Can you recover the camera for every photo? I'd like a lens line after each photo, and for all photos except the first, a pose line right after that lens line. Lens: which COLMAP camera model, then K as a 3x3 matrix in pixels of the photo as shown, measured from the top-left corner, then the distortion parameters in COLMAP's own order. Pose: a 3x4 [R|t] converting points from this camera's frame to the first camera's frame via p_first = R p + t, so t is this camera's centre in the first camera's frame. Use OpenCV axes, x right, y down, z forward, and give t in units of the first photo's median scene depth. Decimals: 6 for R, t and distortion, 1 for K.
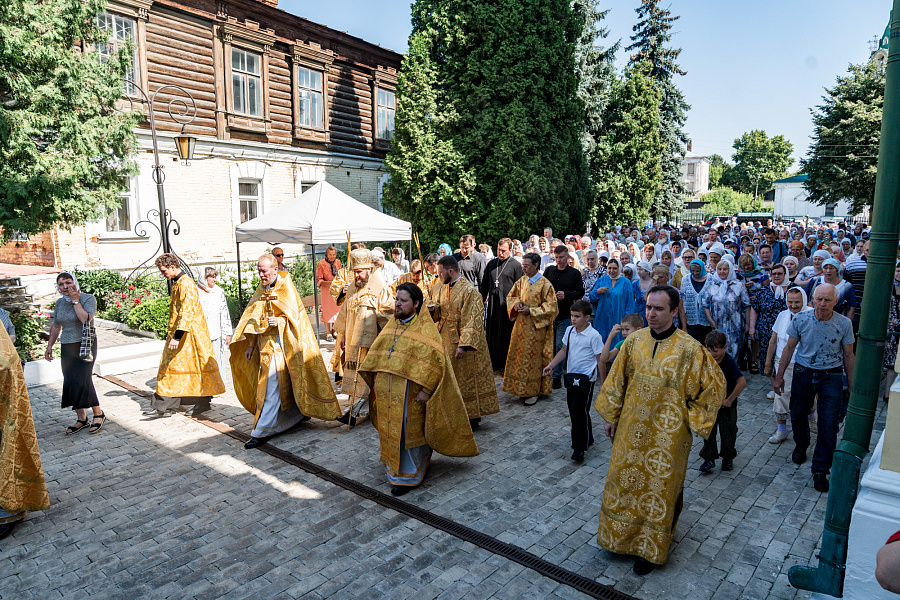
lens RADIAL K [[600.8, 0, 450.0], [0, 600.8, 300.0], [0, 0, 1]] dist [-0.005455, 0.000944]
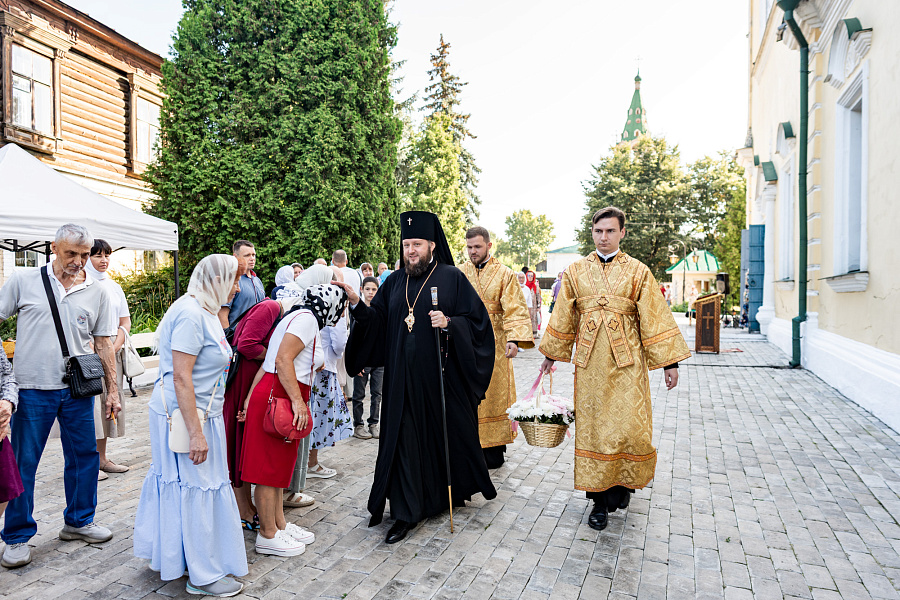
lens RADIAL K [[605.7, 0, 436.1], [0, 605.7, 312.5], [0, 0, 1]] dist [0.000960, 0.002036]
pose [[0.946941, -0.006633, 0.321340, -0.008386], [0.037707, 0.995175, -0.090577, 0.019942], [-0.319189, 0.097887, 0.942622, 0.206931]]
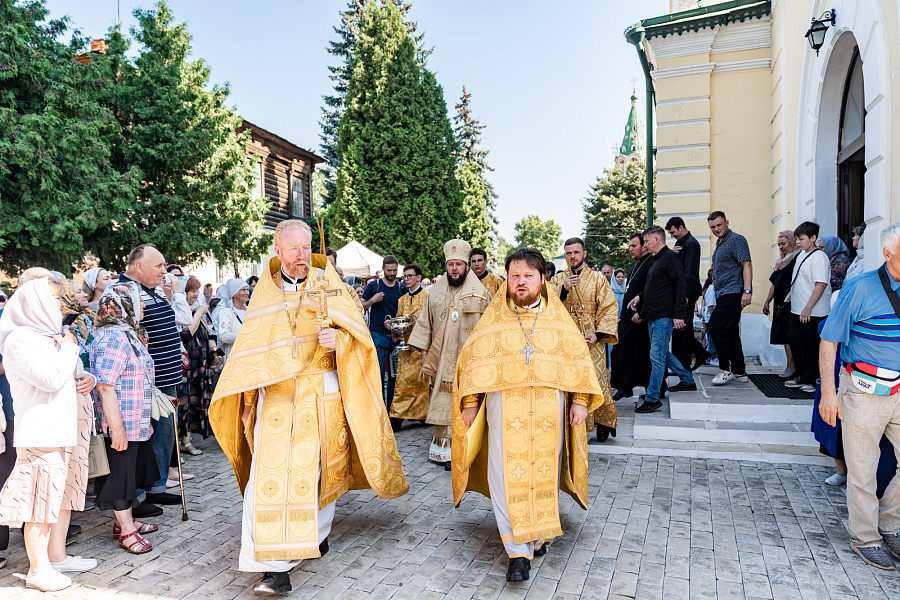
lens RADIAL K [[610.4, 0, 452.0], [0, 610.4, 345.5], [0, 0, 1]] dist [-0.002674, -0.000321]
pose [[0.943049, -0.045771, 0.329491, -0.329657], [0.064466, 0.996858, -0.046032, 0.113654], [-0.326348, 0.064651, 0.943036, -0.407489]]
